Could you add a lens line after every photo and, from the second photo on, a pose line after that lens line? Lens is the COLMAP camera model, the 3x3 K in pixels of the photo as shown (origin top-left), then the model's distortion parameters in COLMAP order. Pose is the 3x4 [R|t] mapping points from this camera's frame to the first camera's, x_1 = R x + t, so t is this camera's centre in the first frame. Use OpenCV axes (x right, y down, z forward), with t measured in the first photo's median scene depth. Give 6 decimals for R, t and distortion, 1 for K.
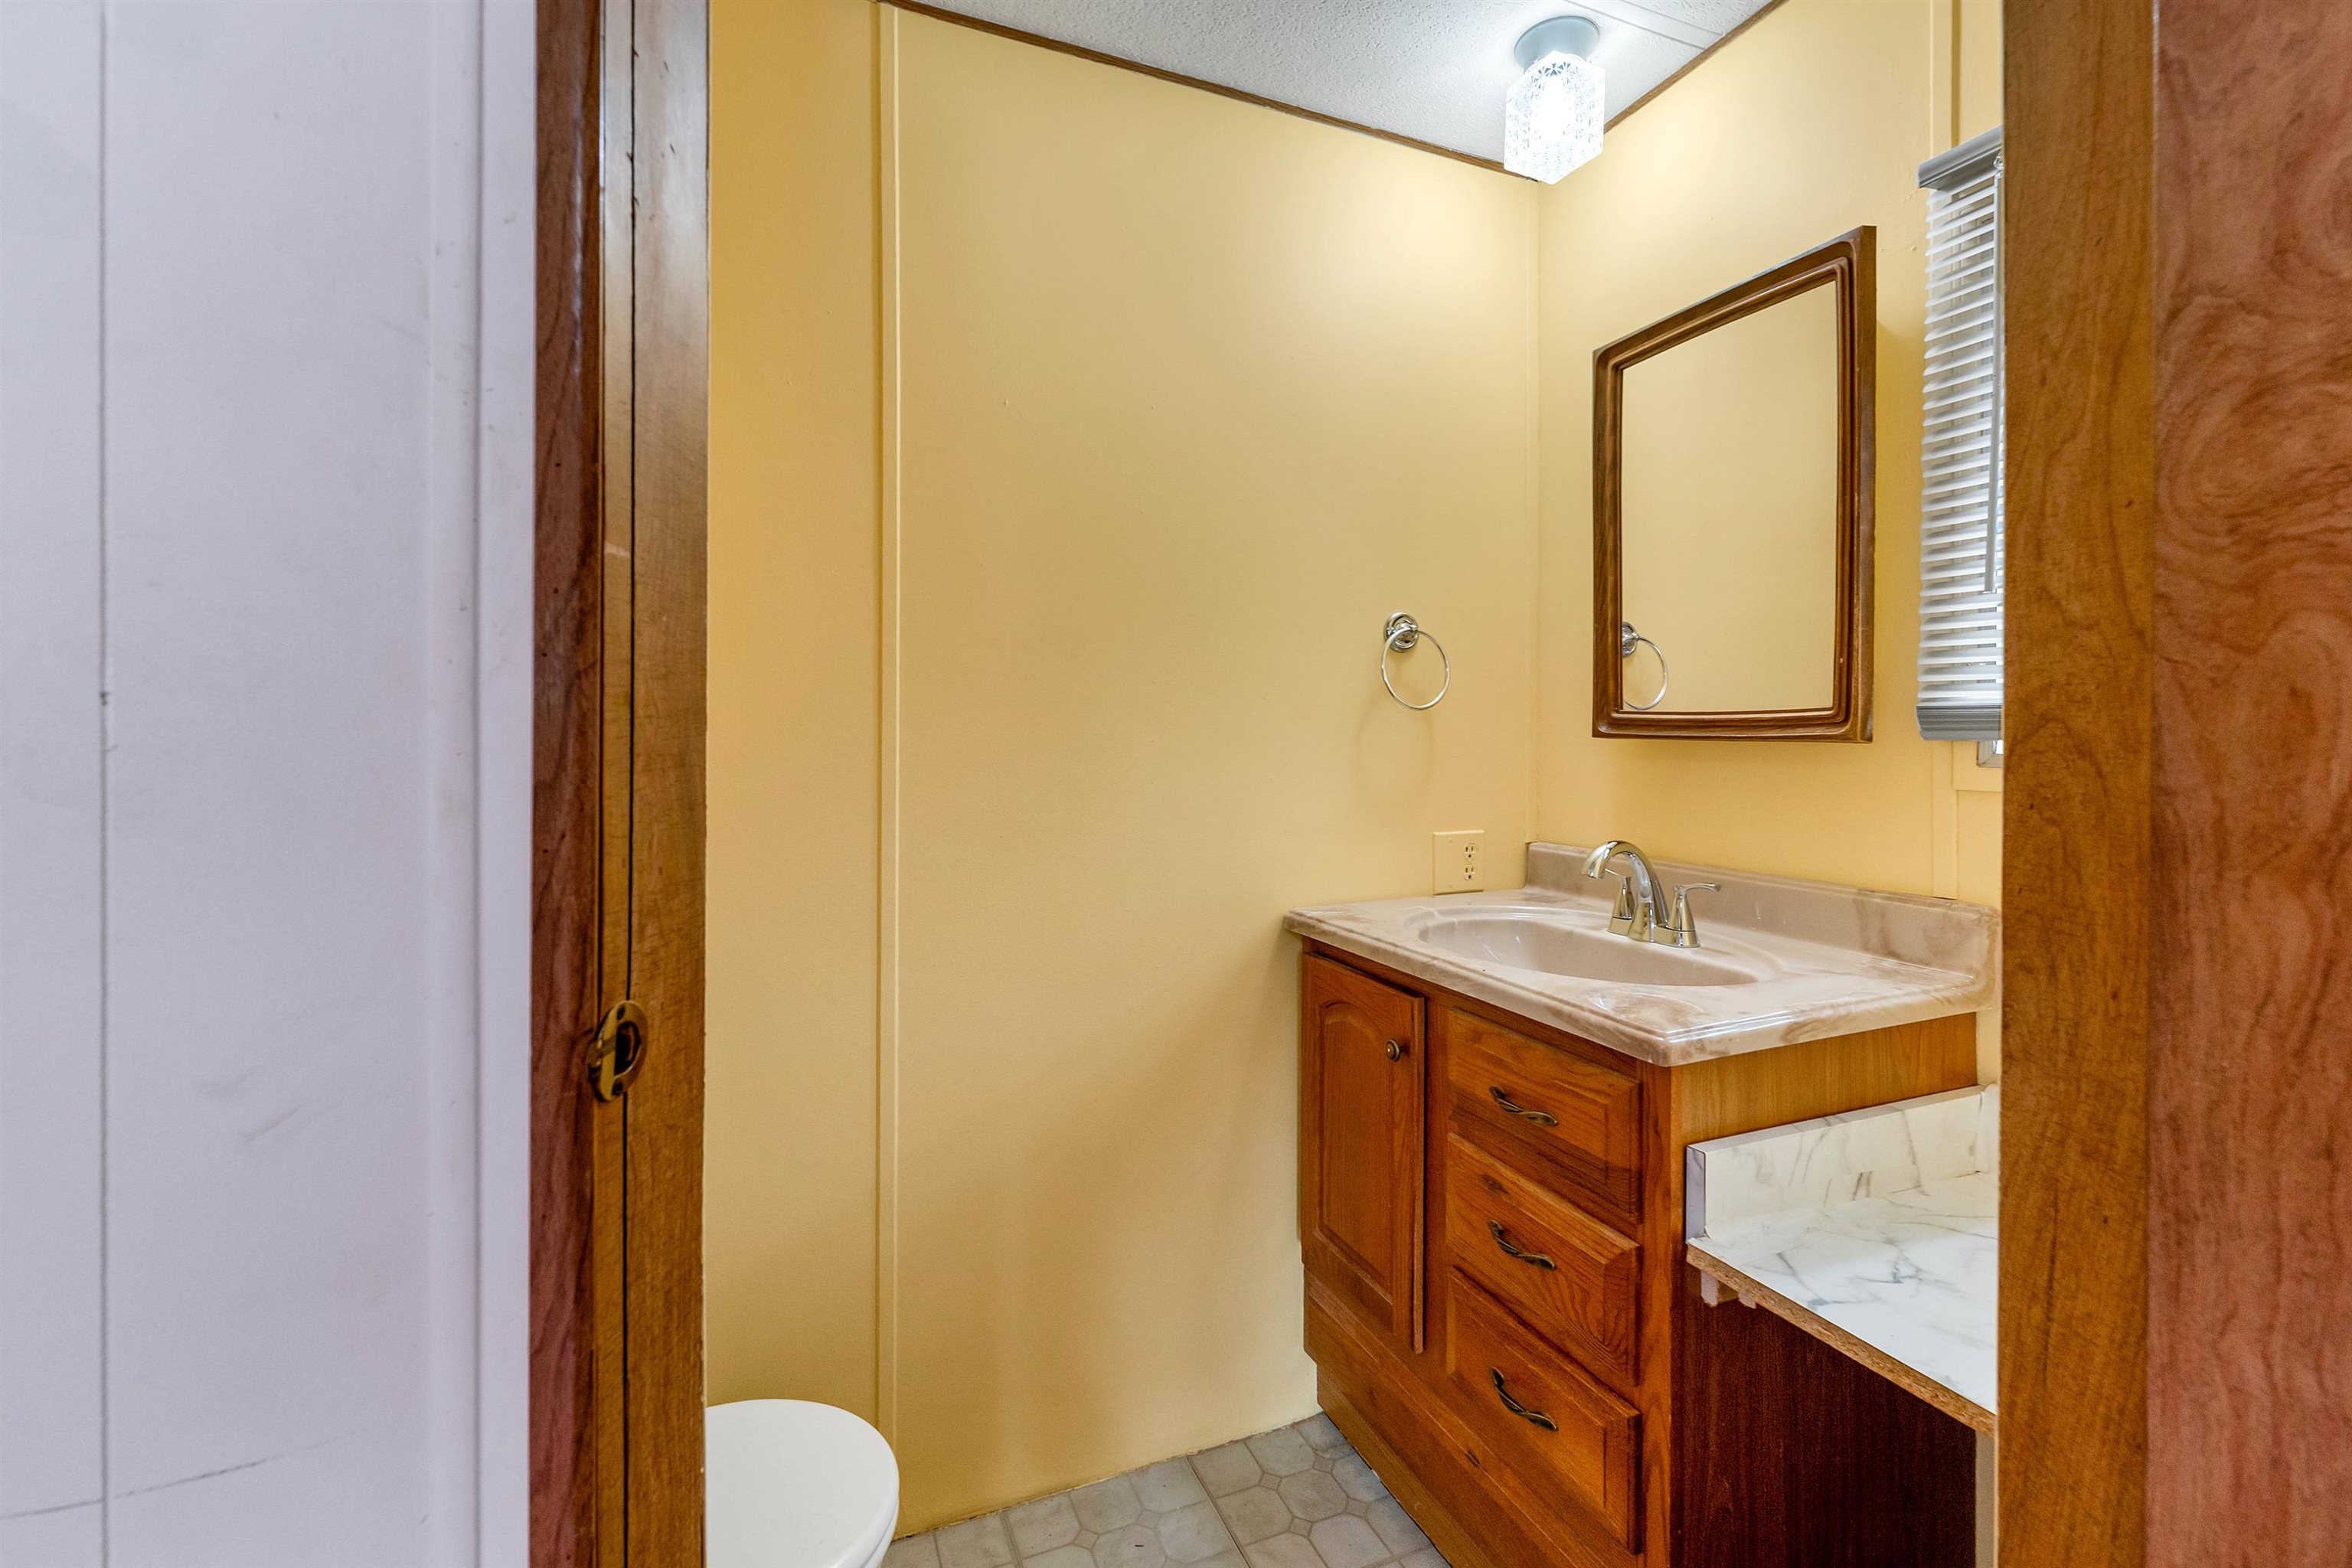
lens RADIAL K [[1026.2, 0, 1176.0], [0, 1026.2, 784.0], [0, 0, 1]] dist [0.001349, 0.000111]
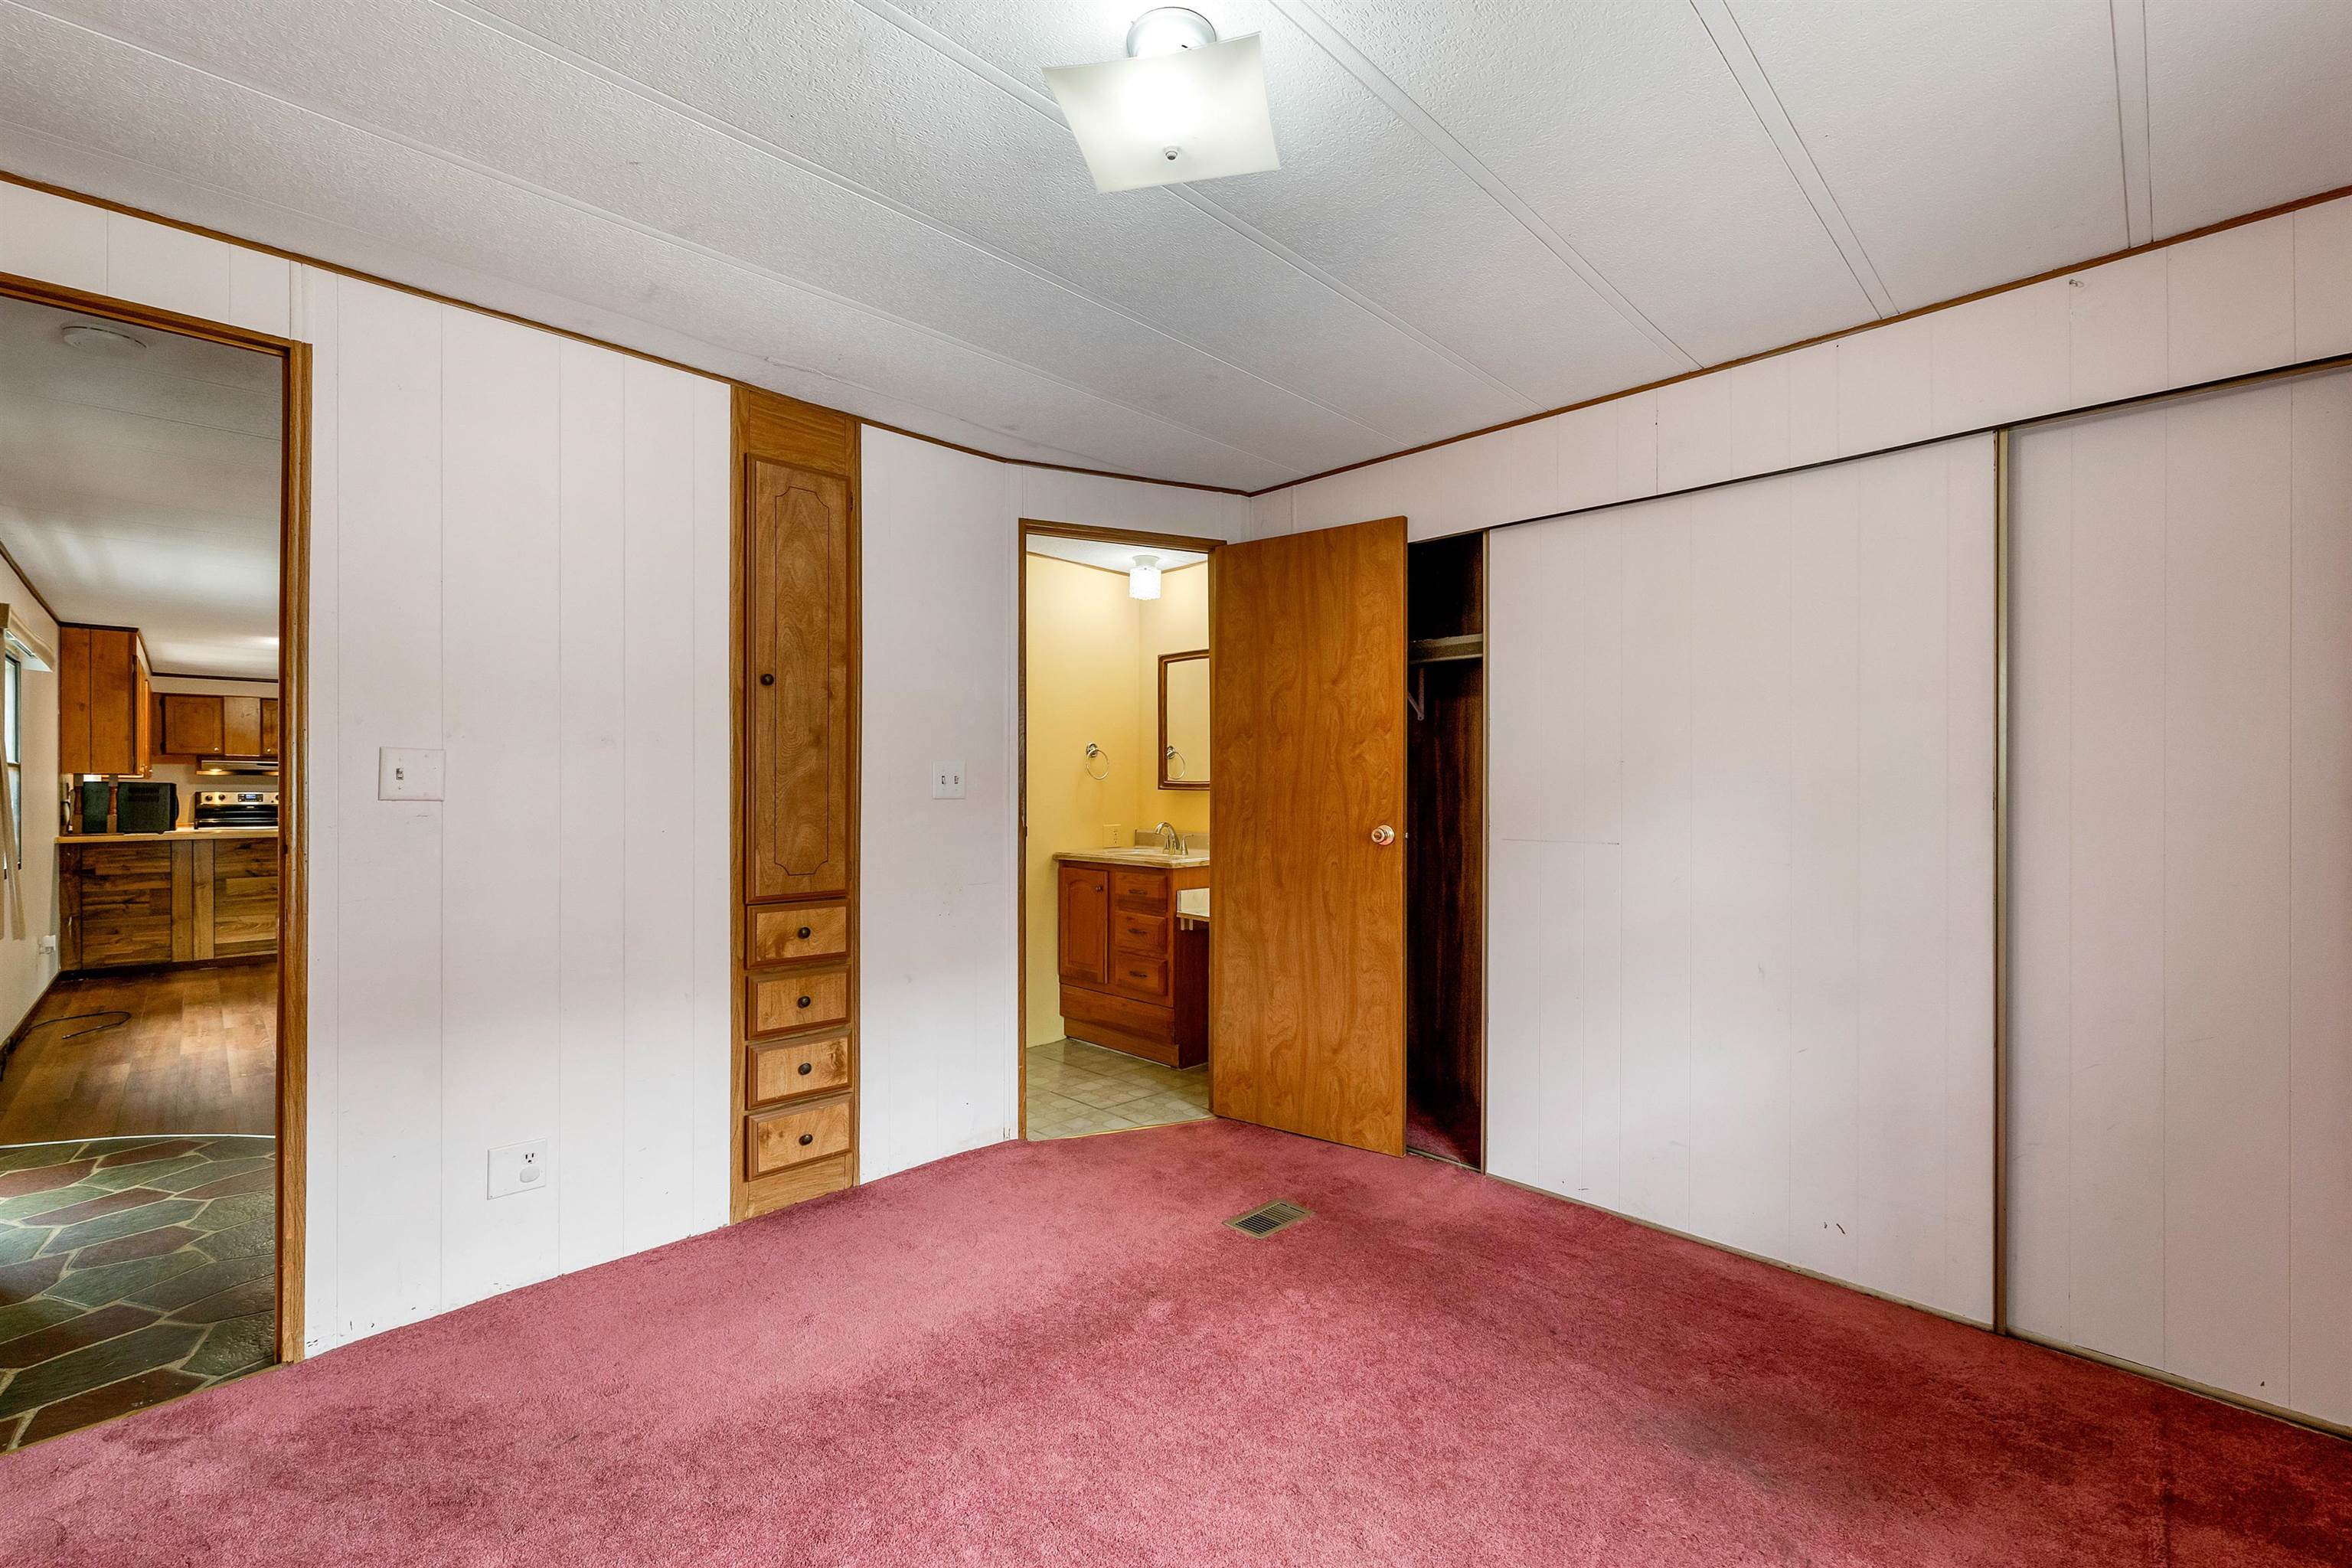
lens RADIAL K [[991.7, 0, 1150.2], [0, 991.7, 794.0], [0, 0, 1]] dist [-0.000947, -0.000339]
pose [[0.934701, 0.009972, 0.355296, -0.654772], [-0.000079, 0.999612, -0.027847, 0.048173], [-0.355436, 0.026000, 0.934339, -1.728559]]
